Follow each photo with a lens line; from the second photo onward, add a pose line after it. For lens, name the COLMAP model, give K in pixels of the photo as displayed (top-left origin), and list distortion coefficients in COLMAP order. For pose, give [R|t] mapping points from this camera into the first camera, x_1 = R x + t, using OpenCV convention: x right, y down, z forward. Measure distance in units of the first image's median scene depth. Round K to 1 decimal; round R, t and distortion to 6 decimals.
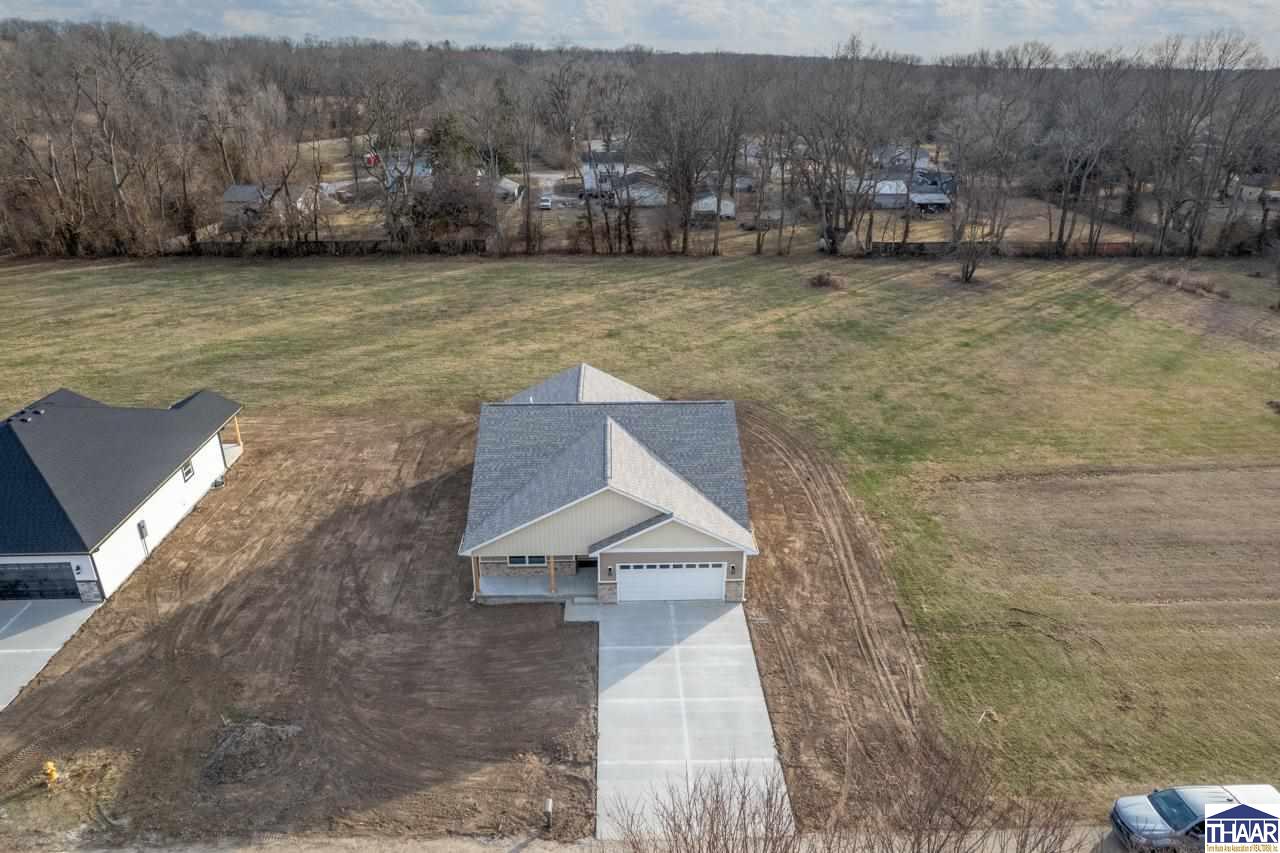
lens RADIAL K [[844.7, 0, 637.9], [0, 844.7, 408.6], [0, 0, 1]] dist [-0.072863, 0.075491]
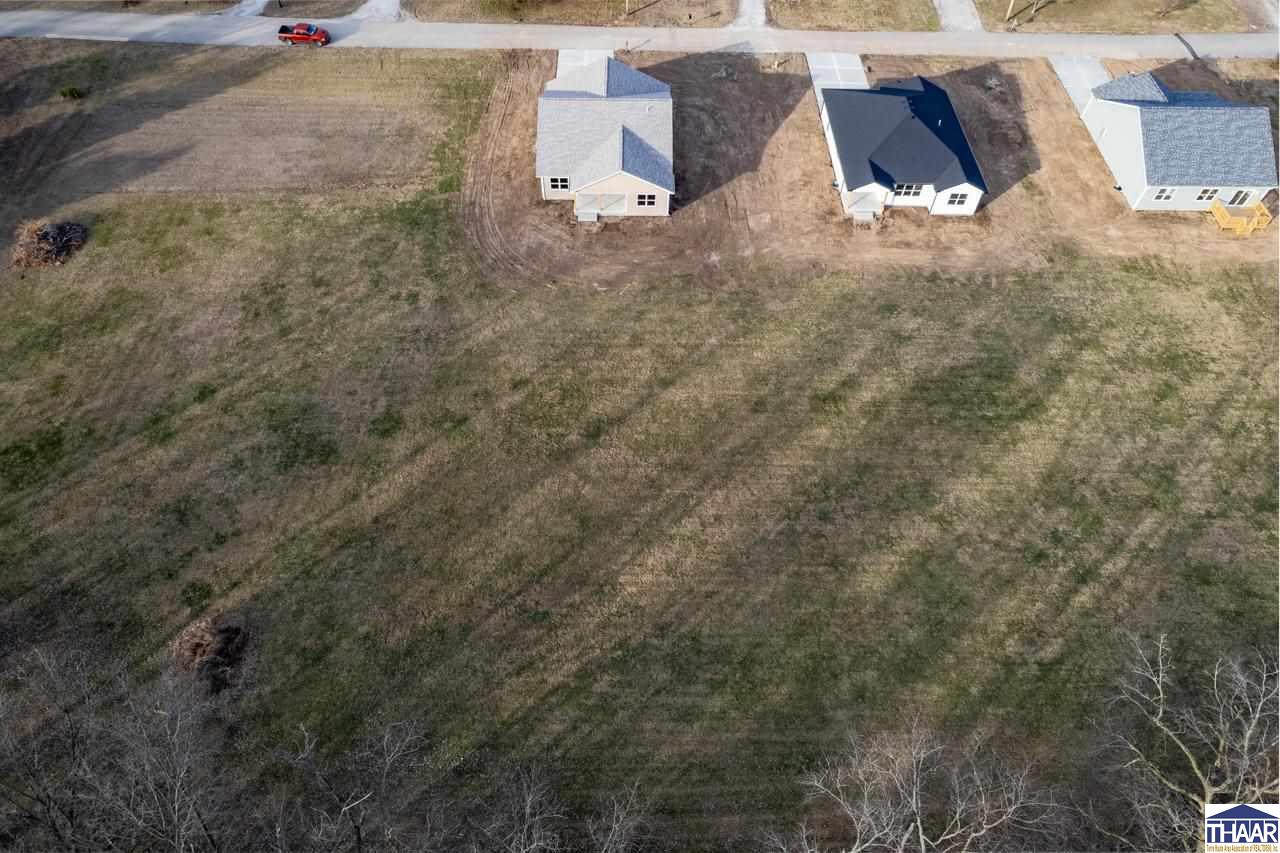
lens RADIAL K [[822.4, 0, 642.2], [0, 822.4, 428.2], [0, 0, 1]] dist [-0.076284, 0.068835]
pose [[-0.999558, -0.029599, -0.002598, -0.072294], [-0.009439, 0.233409, 0.972333, -0.864403], [-0.028174, 0.971928, -0.233585, 1.154227]]
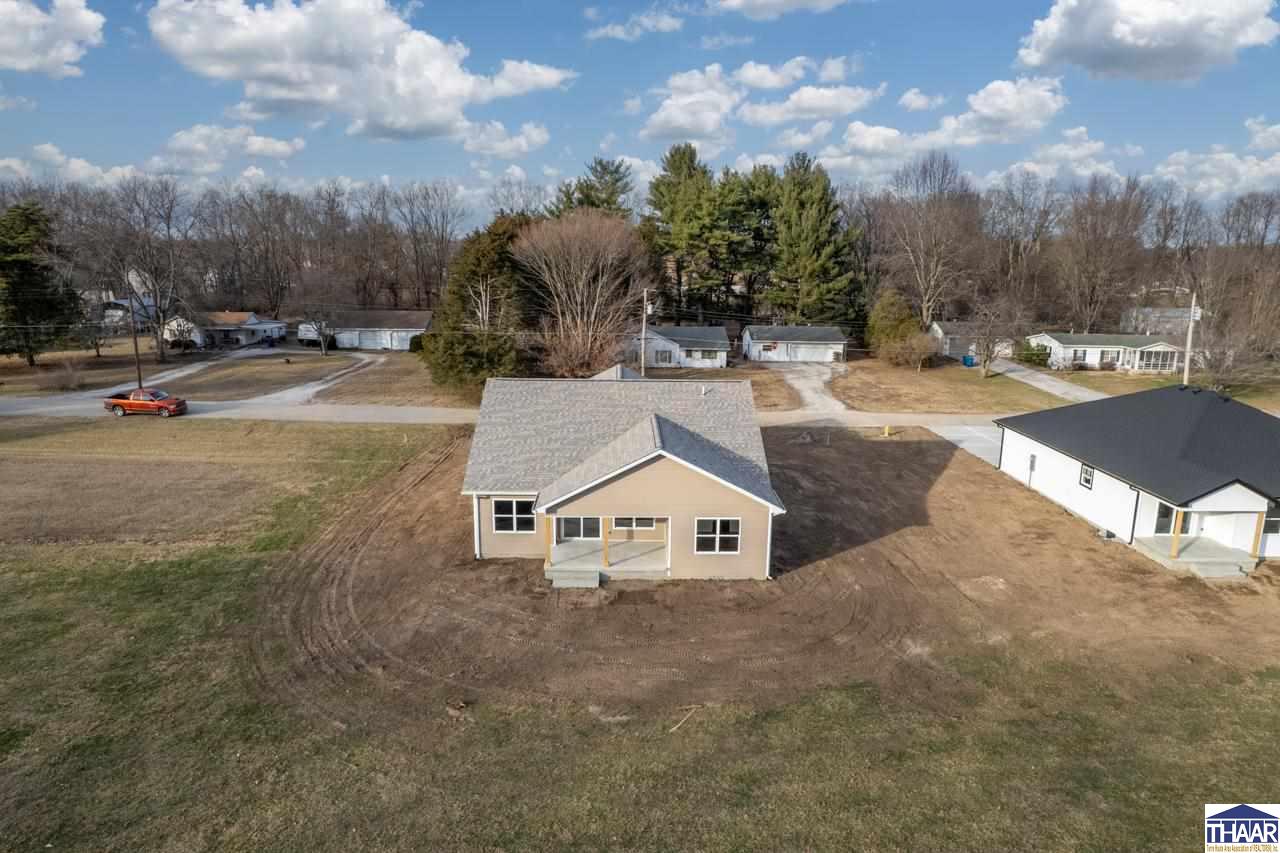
lens RADIAL K [[831.5, 0, 642.1], [0, 831.5, 427.5], [0, 0, 1]] dist [-0.074586, 0.066805]
pose [[-0.999879, -0.015379, 0.002404, -0.034459], [-0.011322, 0.824560, 0.565662, -0.266973], [-0.010682, 0.565566, -0.824634, 0.976852]]
